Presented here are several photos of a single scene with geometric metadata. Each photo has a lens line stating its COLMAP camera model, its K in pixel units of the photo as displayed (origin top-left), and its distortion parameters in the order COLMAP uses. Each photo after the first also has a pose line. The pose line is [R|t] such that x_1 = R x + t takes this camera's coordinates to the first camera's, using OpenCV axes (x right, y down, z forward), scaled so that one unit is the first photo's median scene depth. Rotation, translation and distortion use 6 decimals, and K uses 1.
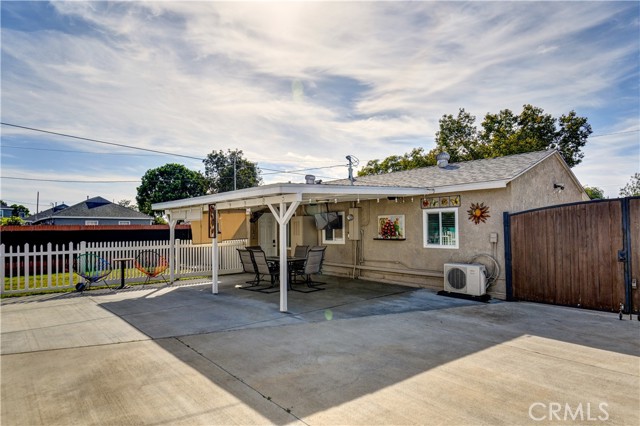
lens RADIAL K [[373.2, 0, 321.1], [0, 373.2, 225.4], [0, 0, 1]] dist [-0.003079, -0.000260]
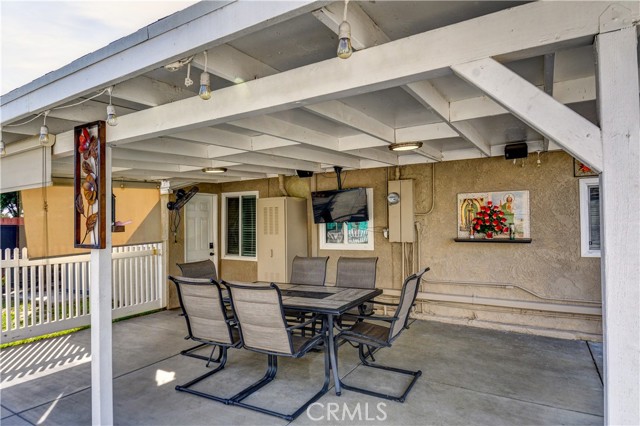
lens RADIAL K [[373.2, 0, 321.1], [0, 373.2, 225.4], [0, 0, 1]] dist [-0.003079, -0.000260]
pose [[0.956703, -0.003054, 0.291049, -0.170686], [0.001601, 0.999985, 0.005232, 0.013144], [-0.291061, -0.004540, 0.956694, 0.561291]]
